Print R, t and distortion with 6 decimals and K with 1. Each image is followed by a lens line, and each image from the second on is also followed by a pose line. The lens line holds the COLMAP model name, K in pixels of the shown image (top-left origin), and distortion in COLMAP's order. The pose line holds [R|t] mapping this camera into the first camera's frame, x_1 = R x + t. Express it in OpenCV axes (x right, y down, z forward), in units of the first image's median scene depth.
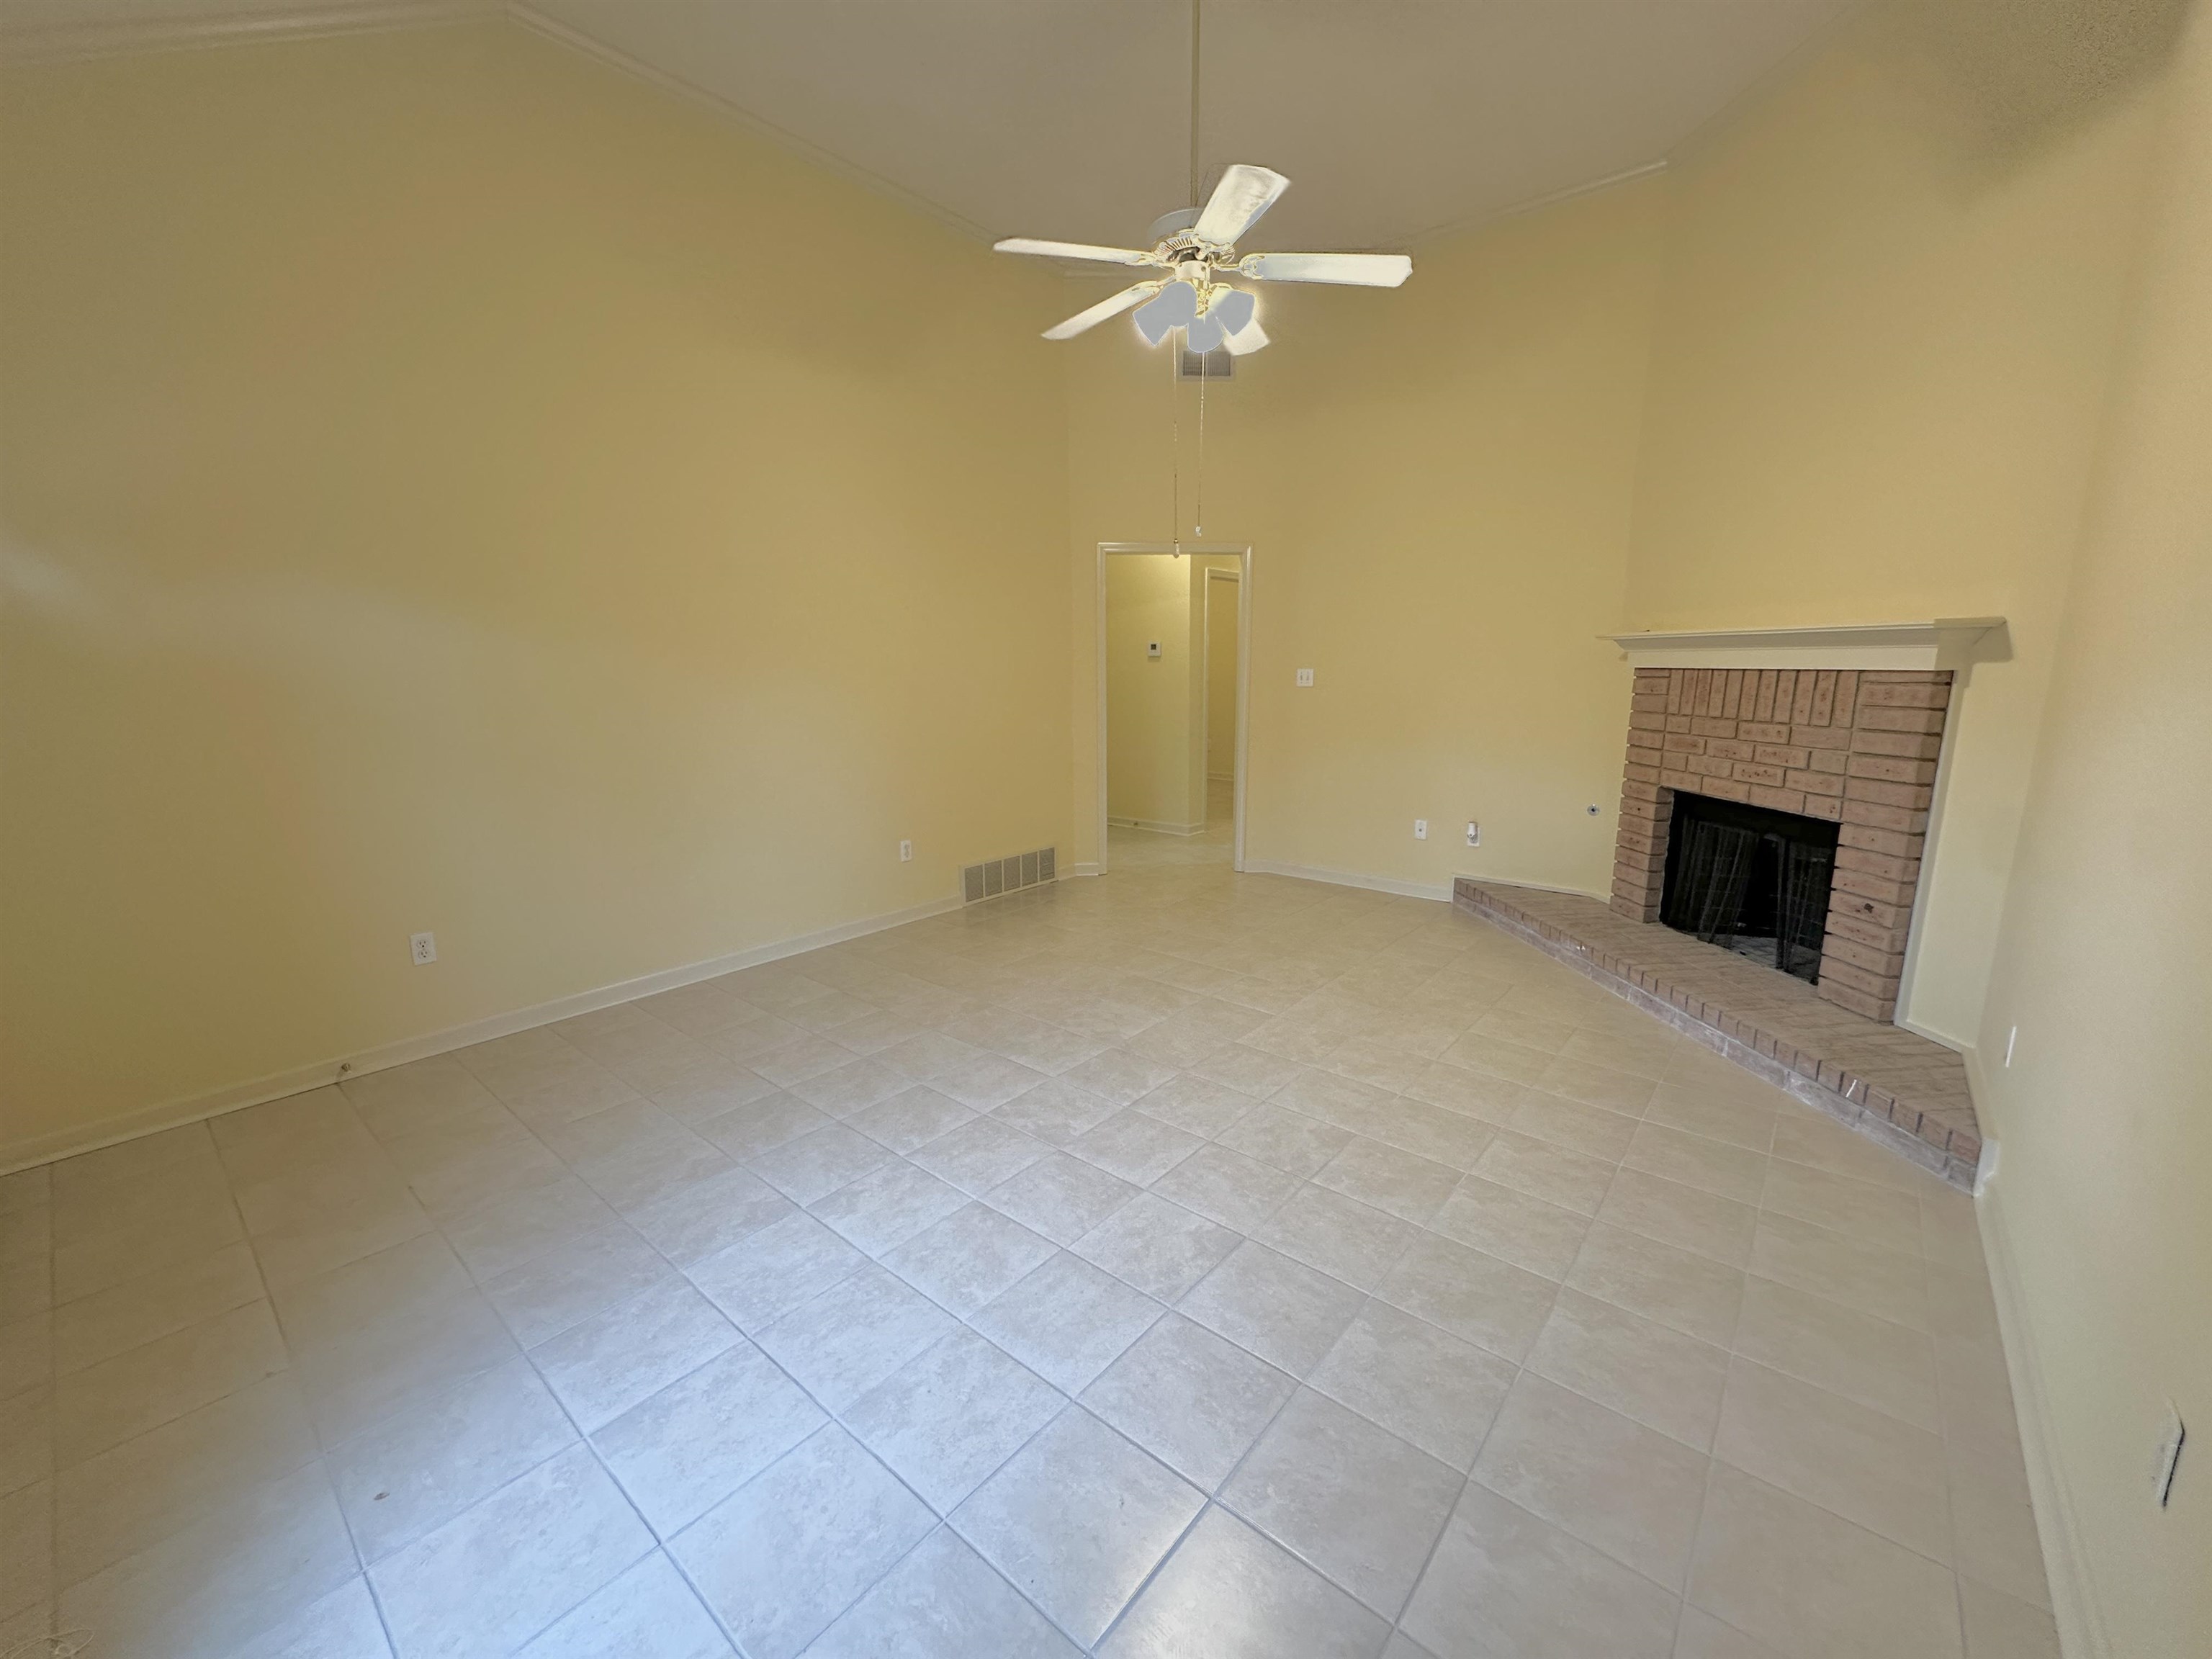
lens RADIAL K [[882.1, 0, 1106.0], [0, 882.1, 829.5], [0, 0, 1]] dist [-0.002634, 0.000900]
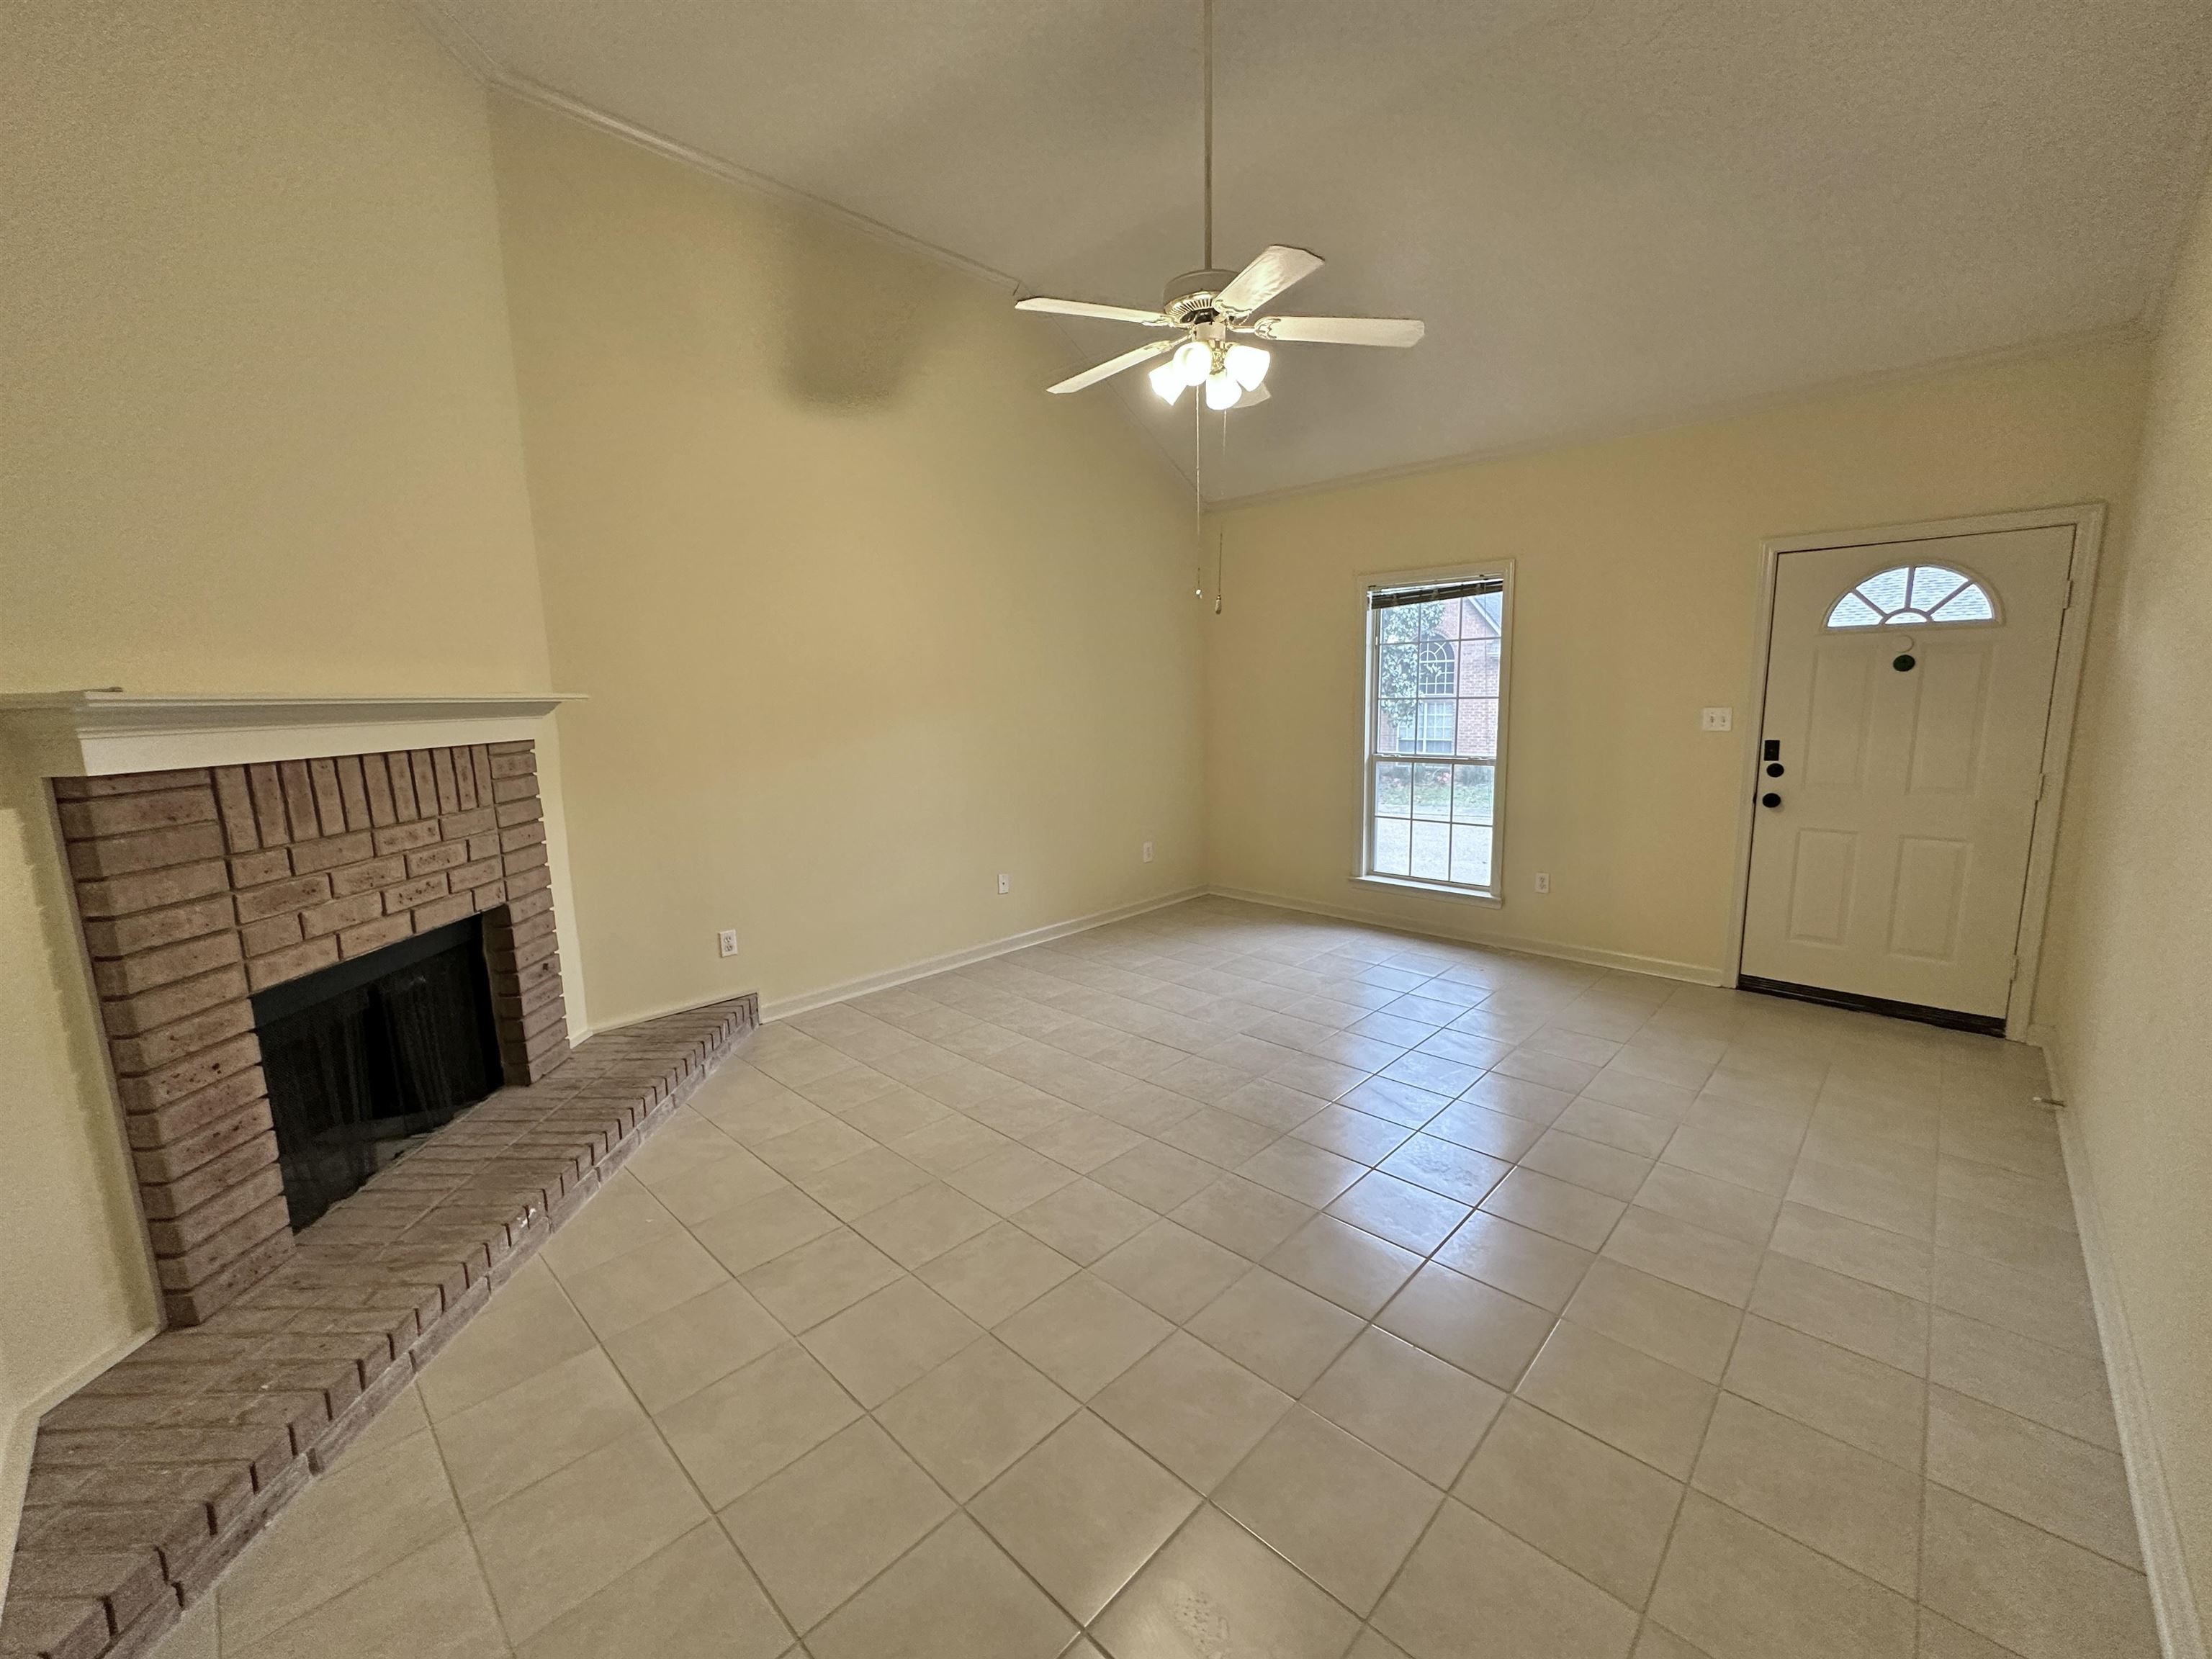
lens RADIAL K [[882.1, 0, 1106.0], [0, 882.1, 829.5], [0, 0, 1]] dist [-0.002634, 0.000900]
pose [[-0.997370, 0.017430, 0.070350, 0.124901], [0.040141, 0.941027, 0.335942, -0.361612], [-0.060346, 0.337883, -0.939252, 1.765078]]
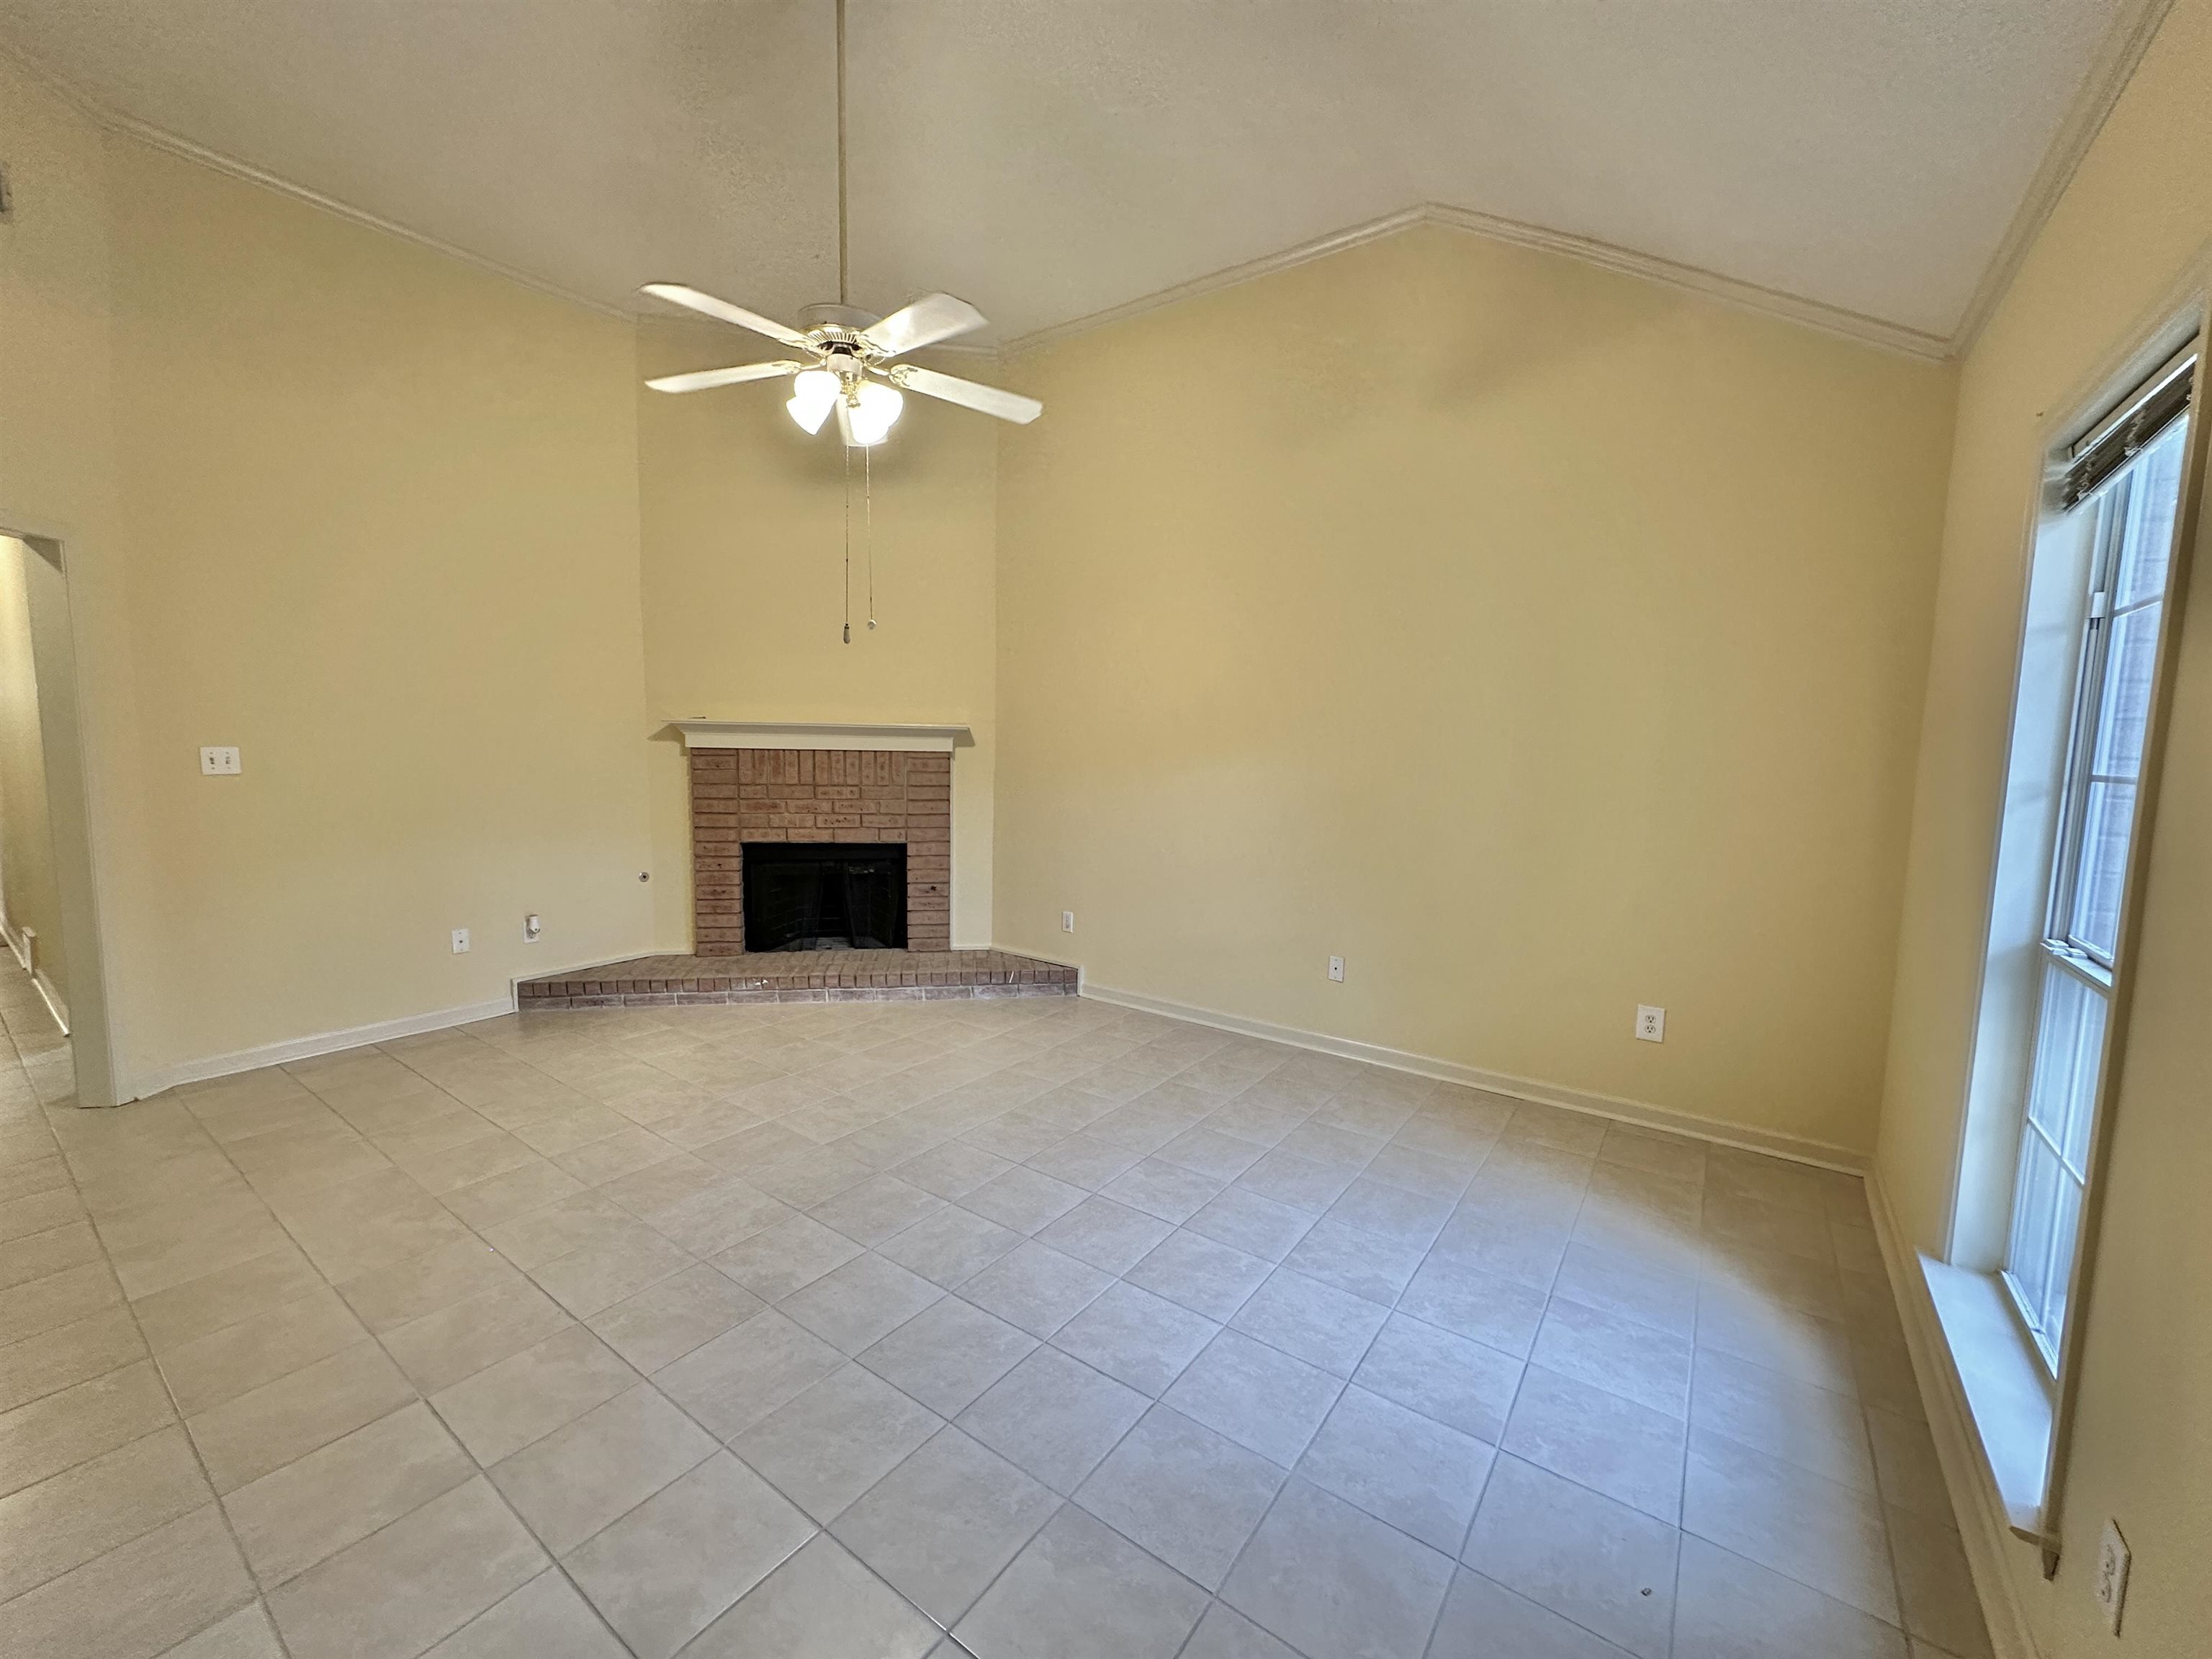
lens RADIAL K [[885.4, 0, 1100.0], [0, 885.4, 830.2], [0, 0, 1]] dist [-0.002455, 0.000149]
pose [[-0.074587, -0.098706, 0.992317, -0.799293], [0.168276, 0.979573, 0.110087, -0.146945], [-0.982914, 0.175195, -0.056453, 0.713351]]
